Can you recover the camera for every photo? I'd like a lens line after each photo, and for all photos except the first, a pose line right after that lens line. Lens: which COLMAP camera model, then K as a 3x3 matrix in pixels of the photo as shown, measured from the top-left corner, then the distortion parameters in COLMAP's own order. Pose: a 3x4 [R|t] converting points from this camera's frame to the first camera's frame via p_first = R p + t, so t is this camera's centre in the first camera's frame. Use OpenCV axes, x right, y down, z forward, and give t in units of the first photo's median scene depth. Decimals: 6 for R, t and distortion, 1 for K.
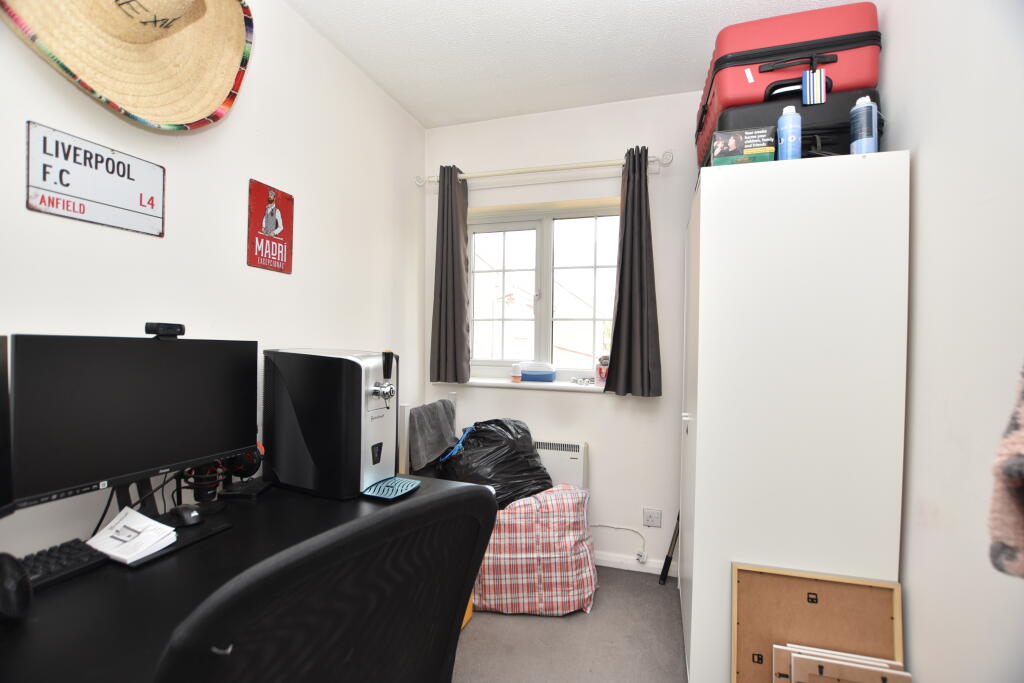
lens RADIAL K [[461.2, 0, 517.3], [0, 461.2, 341.2], [0, 0, 1]] dist [-0.002440, -0.000203]
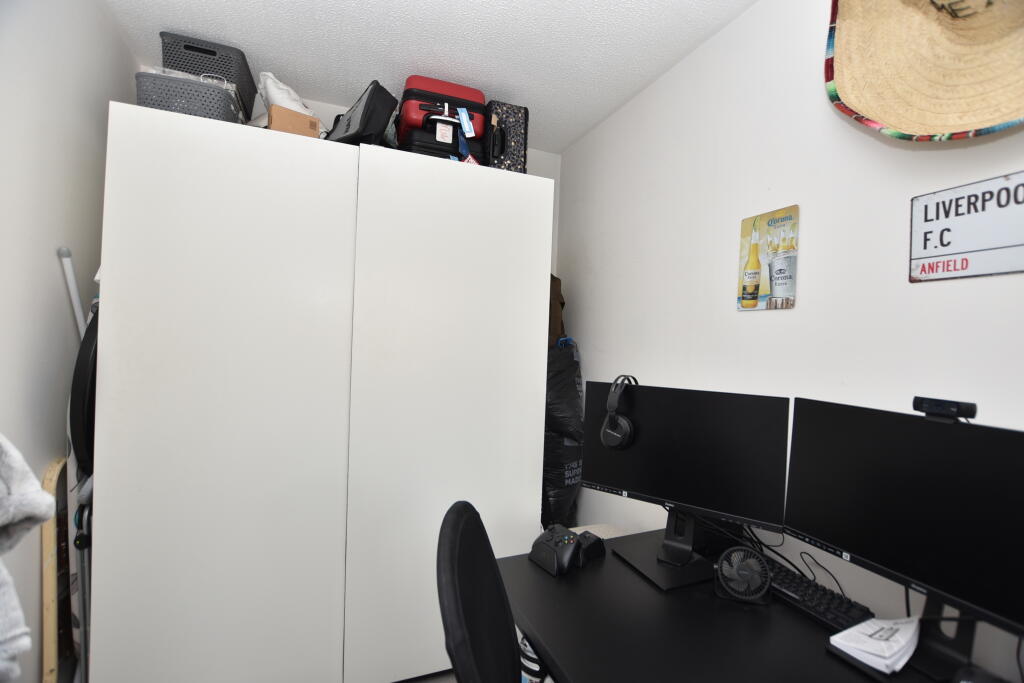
lens RADIAL K [[461.2, 0, 516.6], [0, 461.2, 346.3], [0, 0, 1]] dist [-0.002440, -0.000203]
pose [[-0.762594, -0.033405, -0.646015, 0.269153], [-0.046042, 0.998936, 0.002696, -0.098857], [0.645237, 0.031799, -0.763320, 1.163510]]
